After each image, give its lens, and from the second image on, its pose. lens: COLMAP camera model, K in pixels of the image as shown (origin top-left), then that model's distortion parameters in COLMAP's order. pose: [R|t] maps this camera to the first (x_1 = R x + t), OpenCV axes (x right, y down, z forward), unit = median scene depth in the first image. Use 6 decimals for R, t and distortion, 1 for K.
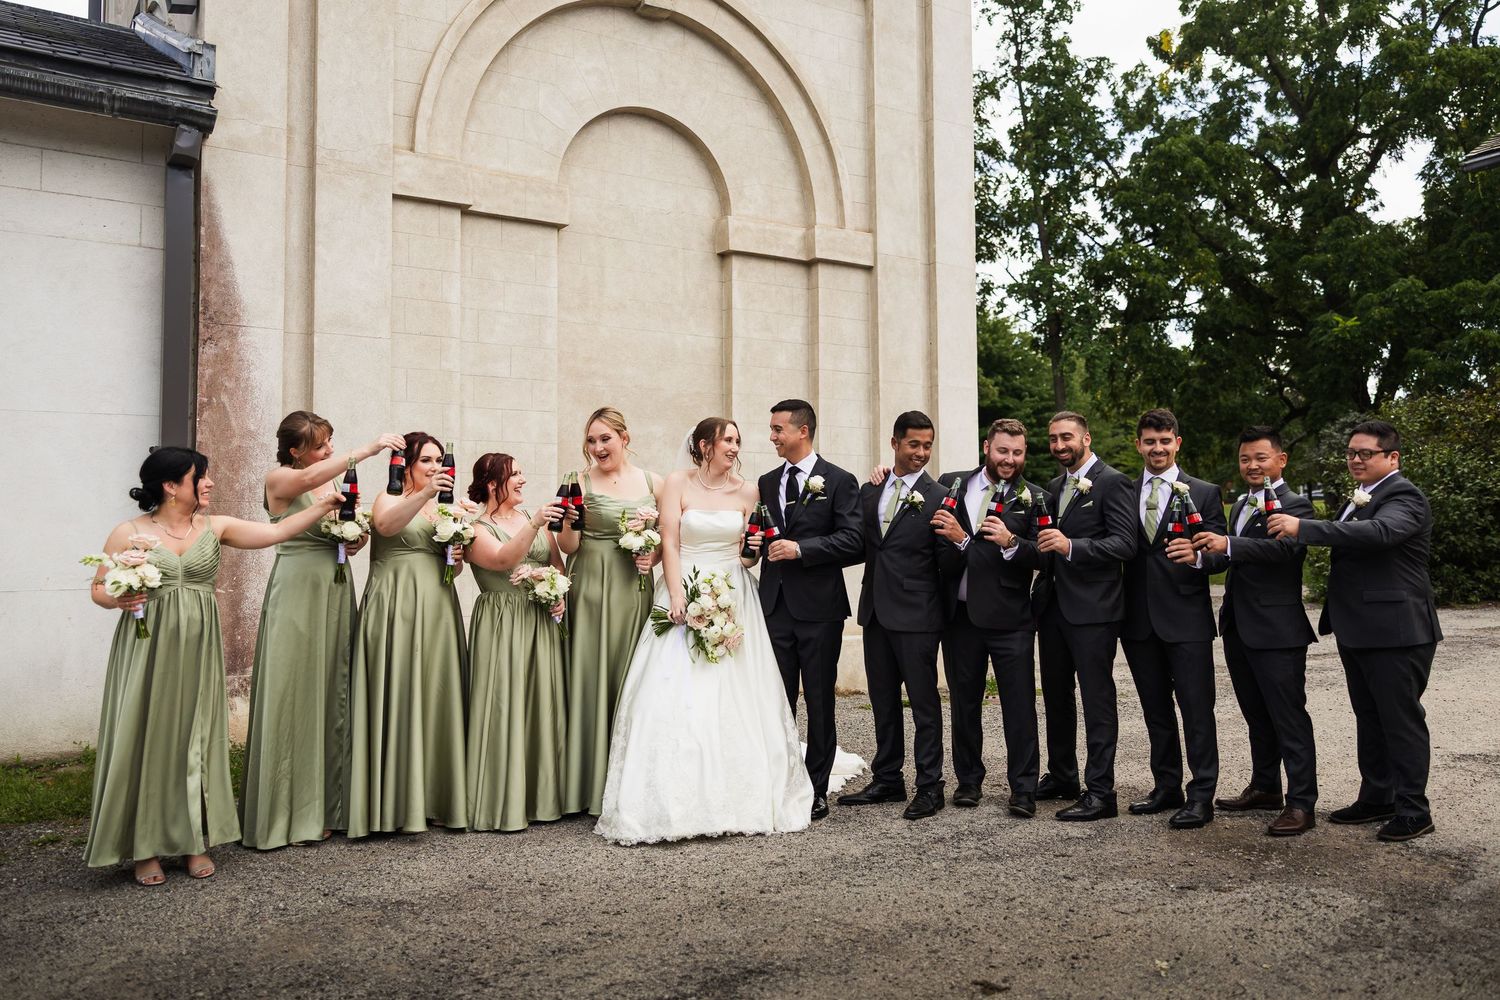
lens RADIAL K [[1143.5, 0, 750.1], [0, 1143.5, 496.0], [0, 0, 1]] dist [-0.009673, -0.000280]
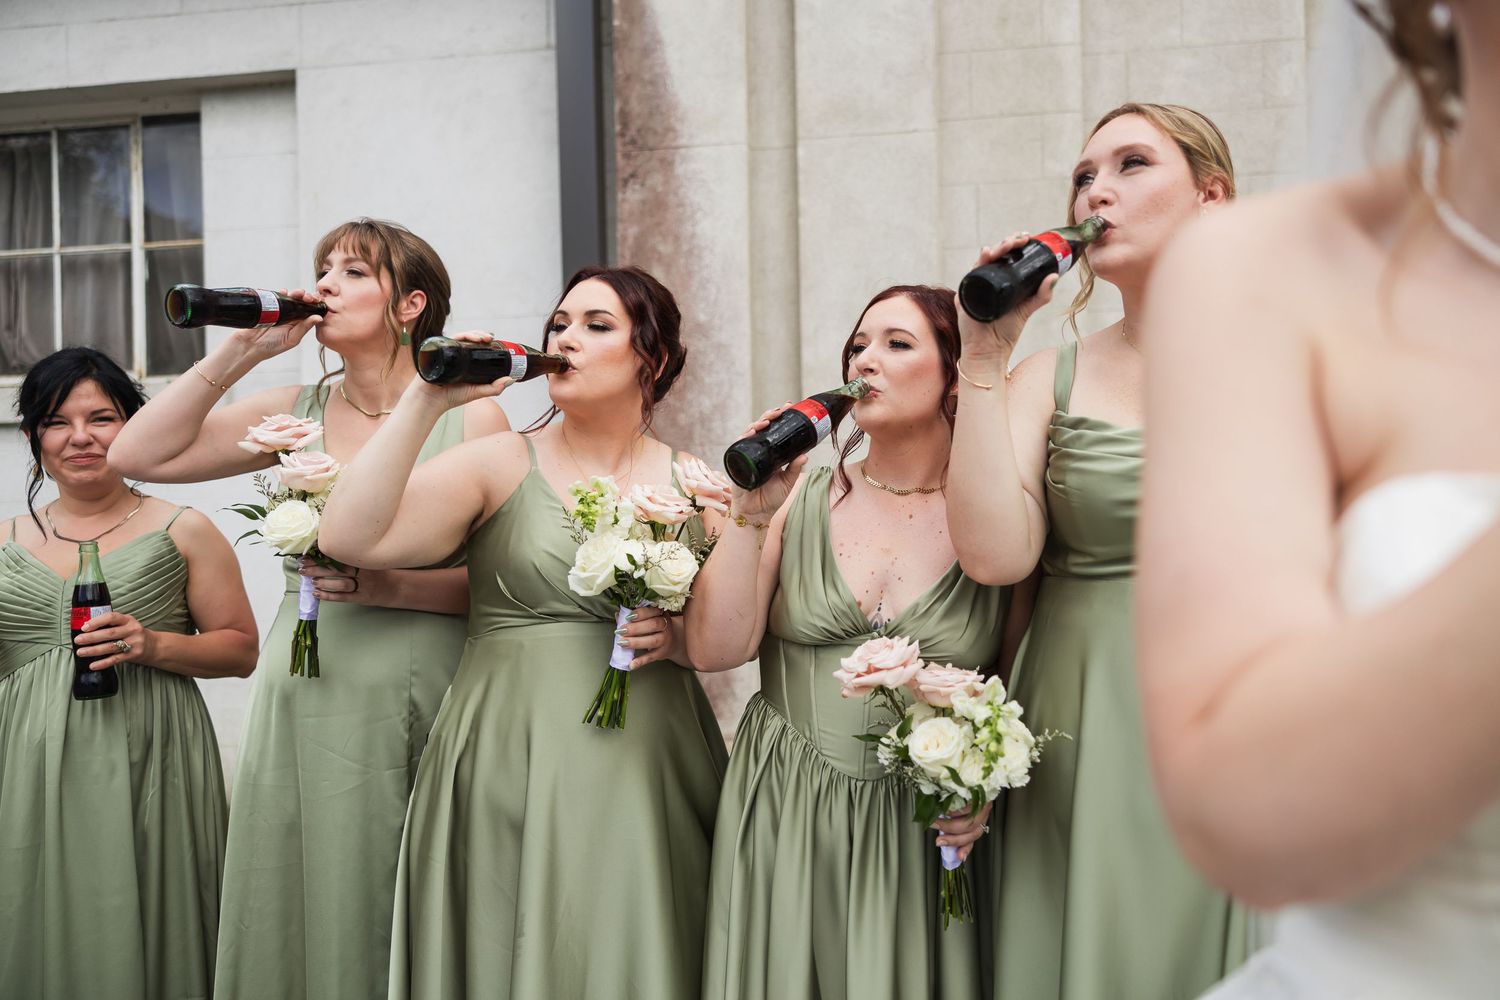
lens RADIAL K [[1143.5, 0, 752.1], [0, 1143.5, 491.0], [0, 0, 1]] dist [-0.009673, -0.000280]
pose [[0.732584, 0.011999, -0.680571, -0.009877], [0.040796, 0.997273, 0.061498, -0.004635], [0.679453, -0.072817, 0.730097, 0.461791]]
